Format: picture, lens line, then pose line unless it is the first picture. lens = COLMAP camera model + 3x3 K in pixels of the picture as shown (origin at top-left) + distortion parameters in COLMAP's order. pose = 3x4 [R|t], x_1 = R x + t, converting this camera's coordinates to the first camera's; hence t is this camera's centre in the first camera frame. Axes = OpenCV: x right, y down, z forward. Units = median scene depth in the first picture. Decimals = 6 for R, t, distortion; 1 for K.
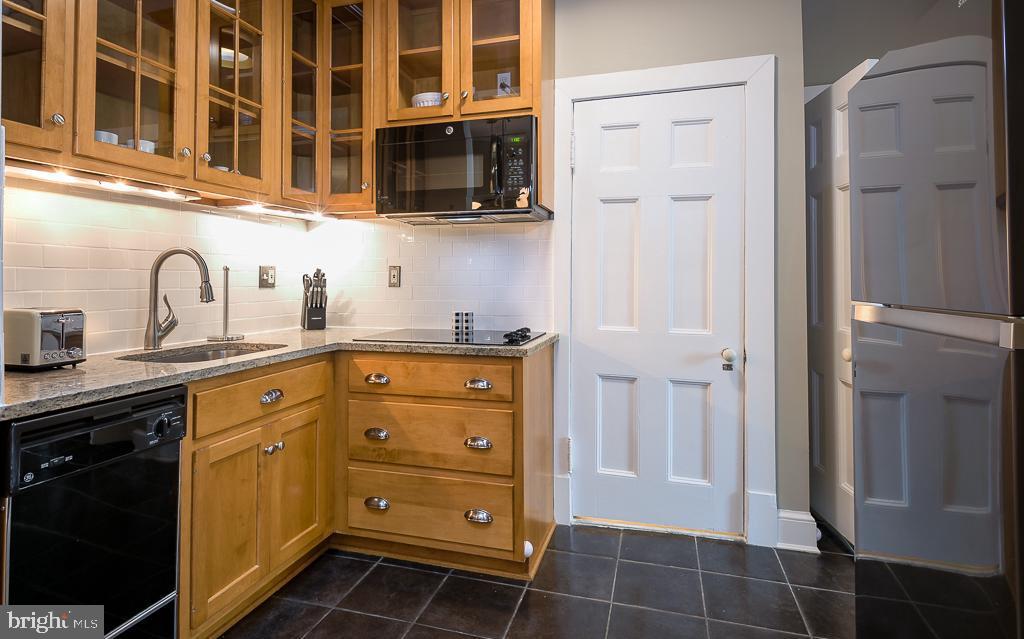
lens RADIAL K [[505.2, 0, 510.2], [0, 505.2, 278.1], [0, 0, 1]] dist [-0.000661, -0.000270]
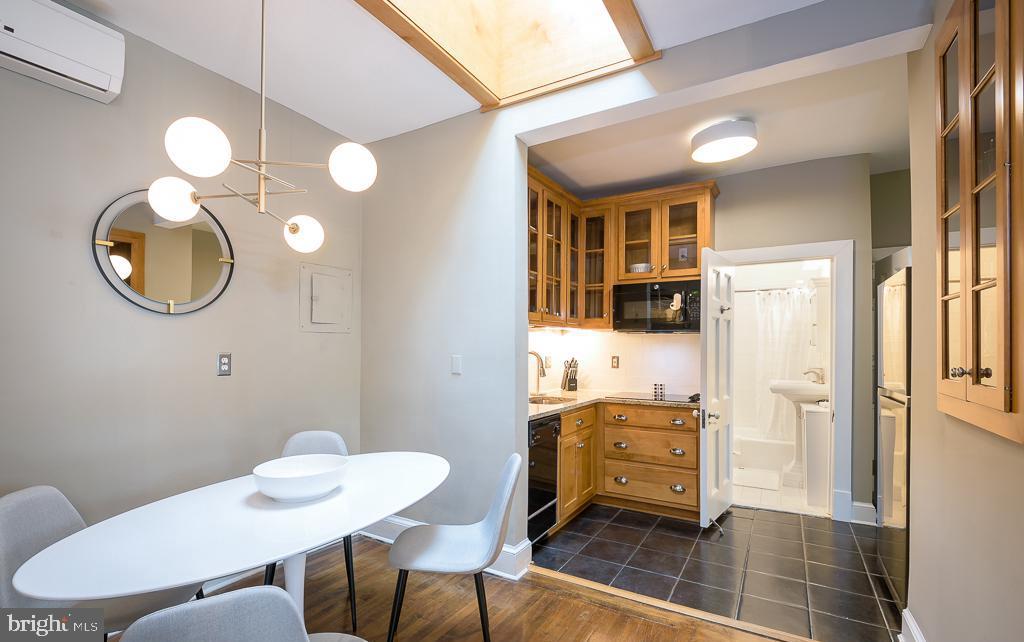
lens RADIAL K [[460.5, 0, 508.3], [0, 460.5, 341.3], [0, 0, 1]] dist [-0.015478, -0.000115]
pose [[0.969644, 0.005820, -0.244450, -0.250649], [-0.007244, 0.999962, -0.004924, -0.084440], [0.244412, 0.006545, 0.969649, -0.842489]]
